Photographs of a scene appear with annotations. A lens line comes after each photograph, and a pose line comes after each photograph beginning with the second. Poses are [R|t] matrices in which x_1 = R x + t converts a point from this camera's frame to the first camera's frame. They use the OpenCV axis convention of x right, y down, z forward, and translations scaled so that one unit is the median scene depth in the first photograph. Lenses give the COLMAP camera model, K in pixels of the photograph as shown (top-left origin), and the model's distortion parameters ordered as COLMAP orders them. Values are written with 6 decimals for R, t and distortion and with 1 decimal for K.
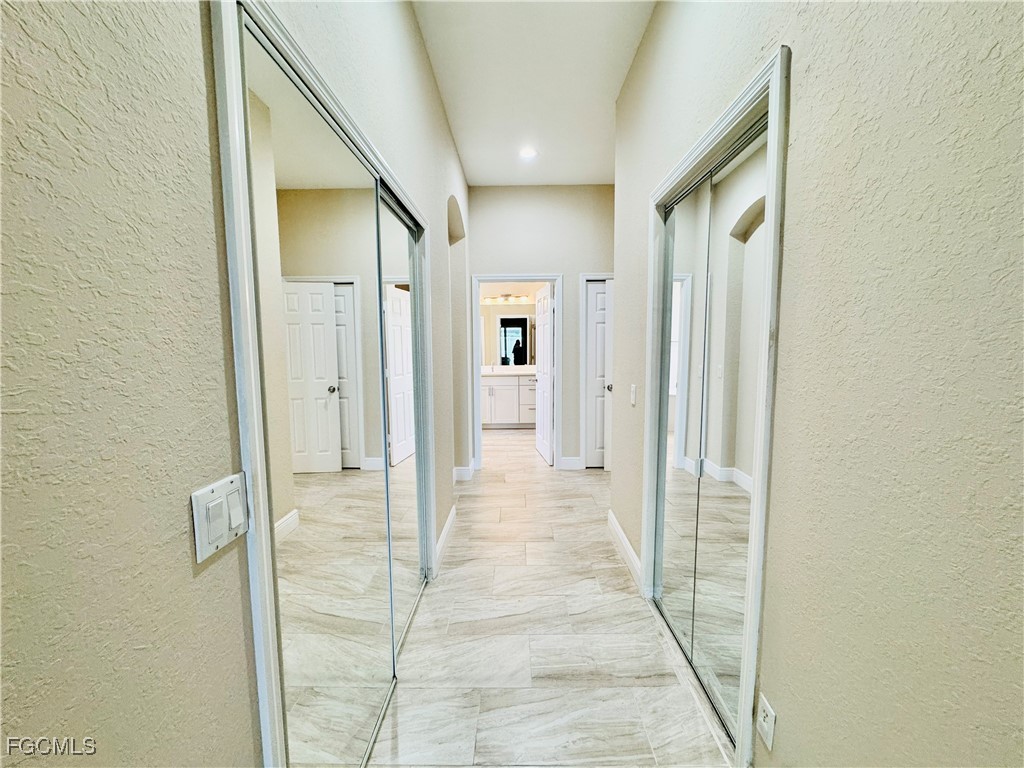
lens RADIAL K [[410.5, 0, 515.5], [0, 410.5, 384.6], [0, 0, 1]] dist [-0.005836, 0.000443]
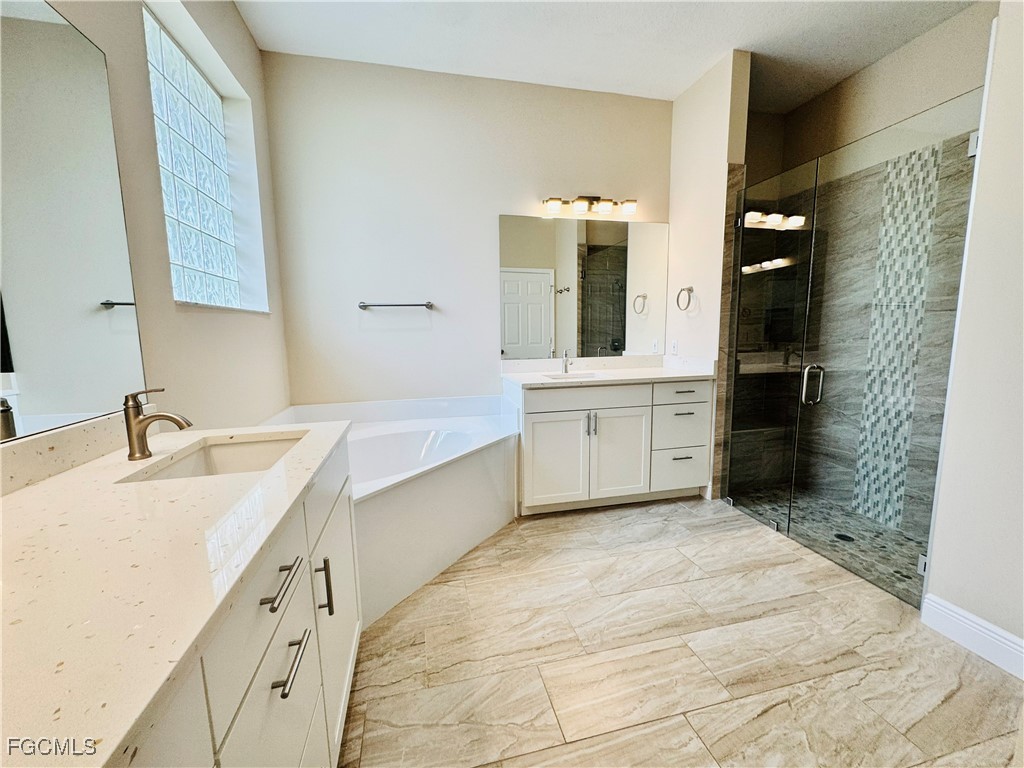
lens RADIAL K [[410.5, 0, 512.3], [0, 410.5, 386.8], [0, 0, 1]] dist [-0.005836, 0.000443]
pose [[0.972224, -0.038019, 0.230945, -0.213505], [0.030153, 0.998842, 0.037496, -0.035390], [-0.232103, -0.029491, 0.972244, 0.589223]]
